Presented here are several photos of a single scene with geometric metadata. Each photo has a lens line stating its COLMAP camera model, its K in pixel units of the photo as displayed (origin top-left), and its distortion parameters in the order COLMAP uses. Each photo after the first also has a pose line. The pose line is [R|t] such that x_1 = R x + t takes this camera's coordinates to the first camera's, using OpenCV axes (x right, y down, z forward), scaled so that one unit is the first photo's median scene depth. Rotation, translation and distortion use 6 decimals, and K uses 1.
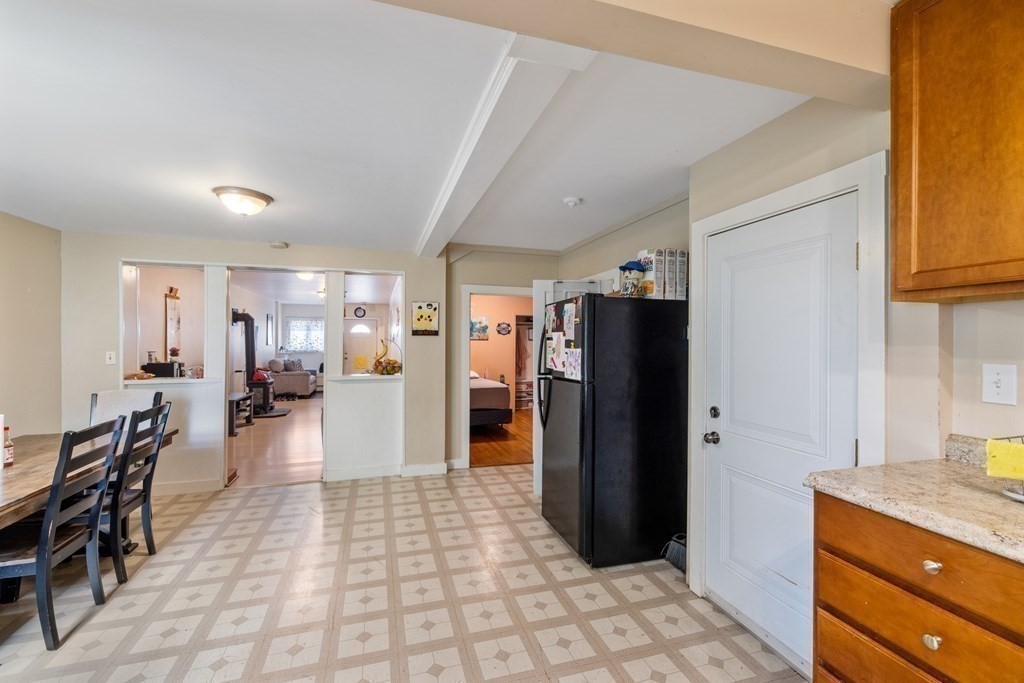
lens RADIAL K [[428.7, 0, 508.9], [0, 428.7, 330.9], [0, 0, 1]] dist [-0.003549, 0.000826]
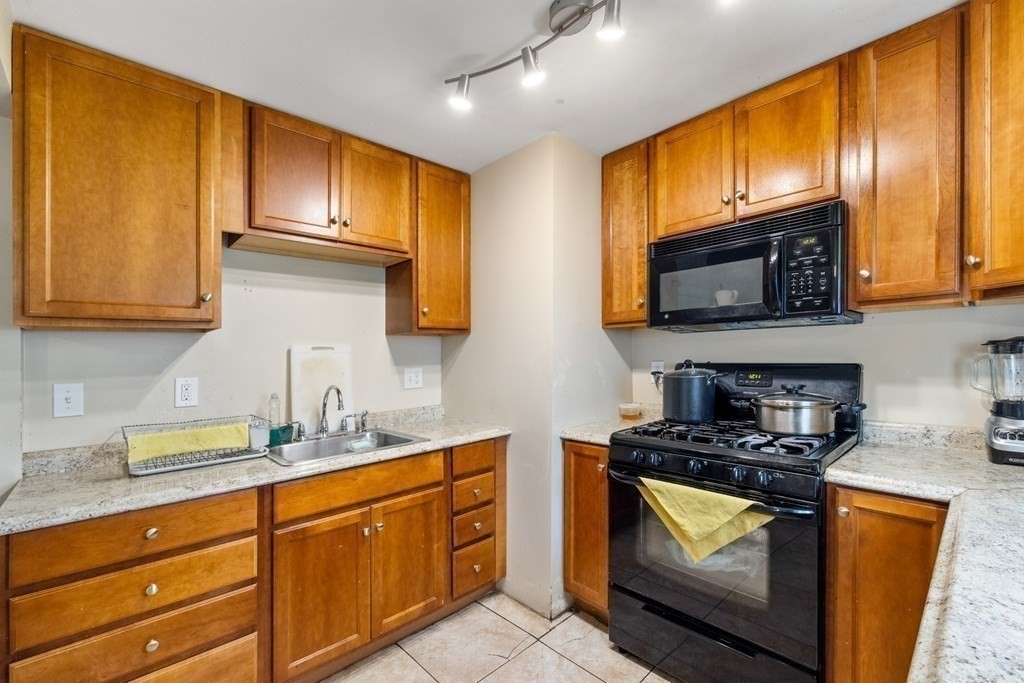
lens RADIAL K [[428.7, 0, 524.4], [0, 428.7, 372.8], [0, 0, 1]] dist [-0.003549, 0.000826]
pose [[-0.466775, -0.031756, 0.883806, -0.593824], [0.002086, 0.999313, 0.037009, 0.007092], [-0.884374, 0.019118, -0.466388, 0.494400]]
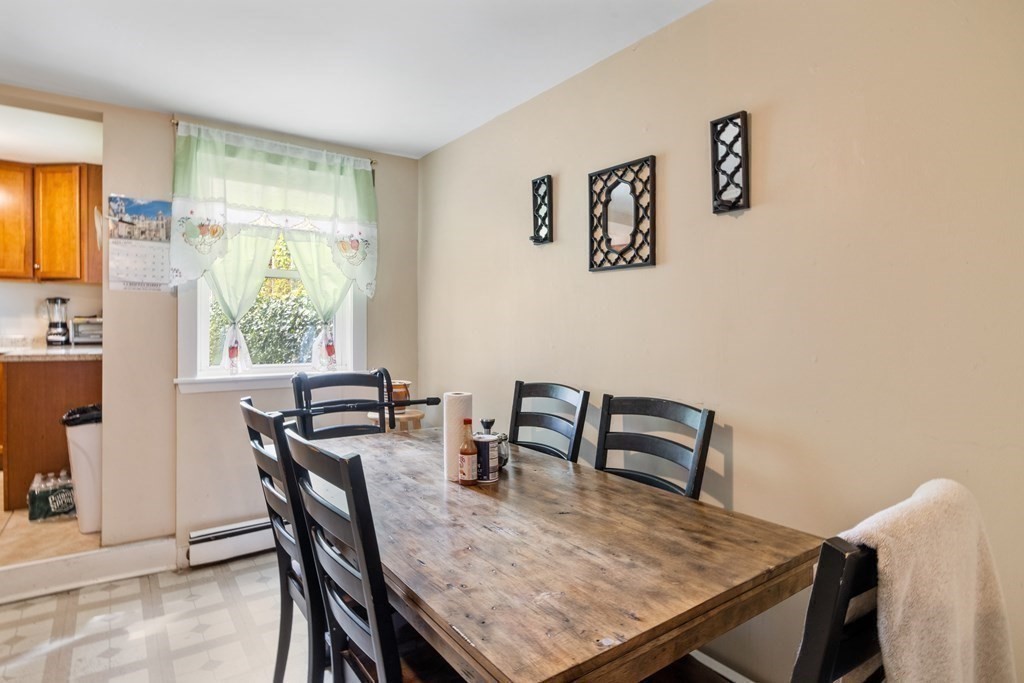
lens RADIAL K [[535.8, 0, 519.1], [0, 535.8, 339.4], [0, 0, 1]] dist [-0.010719, 0.002468]
pose [[-0.937686, -0.008433, -0.347382, -2.006827], [-0.009623, 0.999952, 0.001700, 0.222353], [0.347351, 0.004937, -0.937722, 3.553430]]
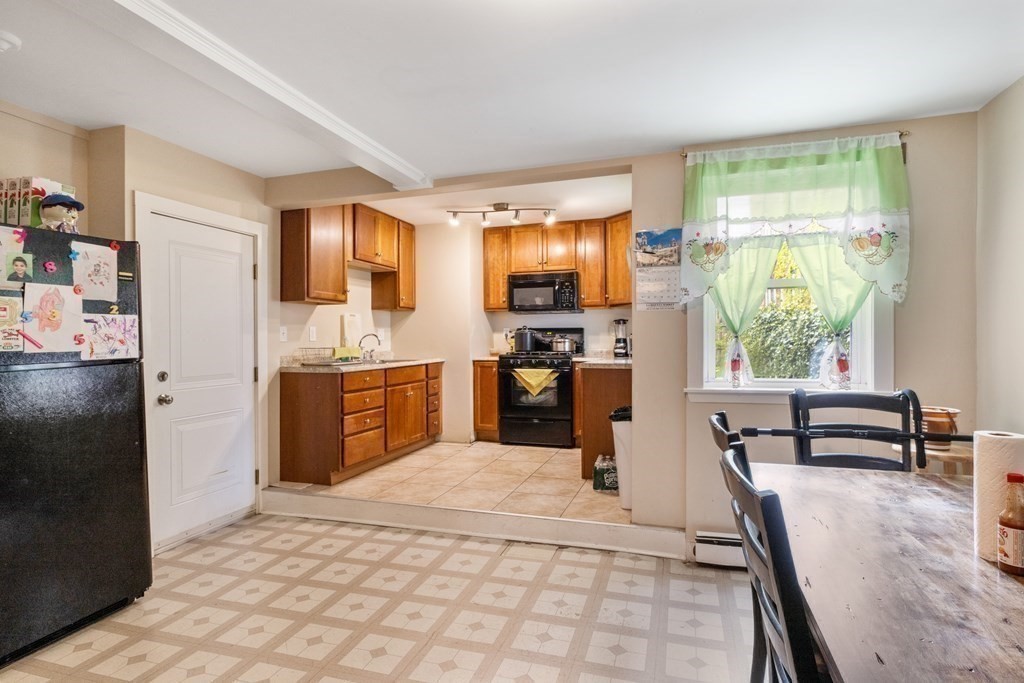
lens RADIAL K [[535.8, 0, 518.3], [0, 535.8, 354.6], [0, 0, 1]] dist [-0.010719, 0.002468]
pose [[-0.832666, -0.015570, 0.553557, -2.173740], [-0.008604, 0.999848, 0.015181, 0.218790], [-0.553709, 0.007878, -0.832673, 3.430290]]
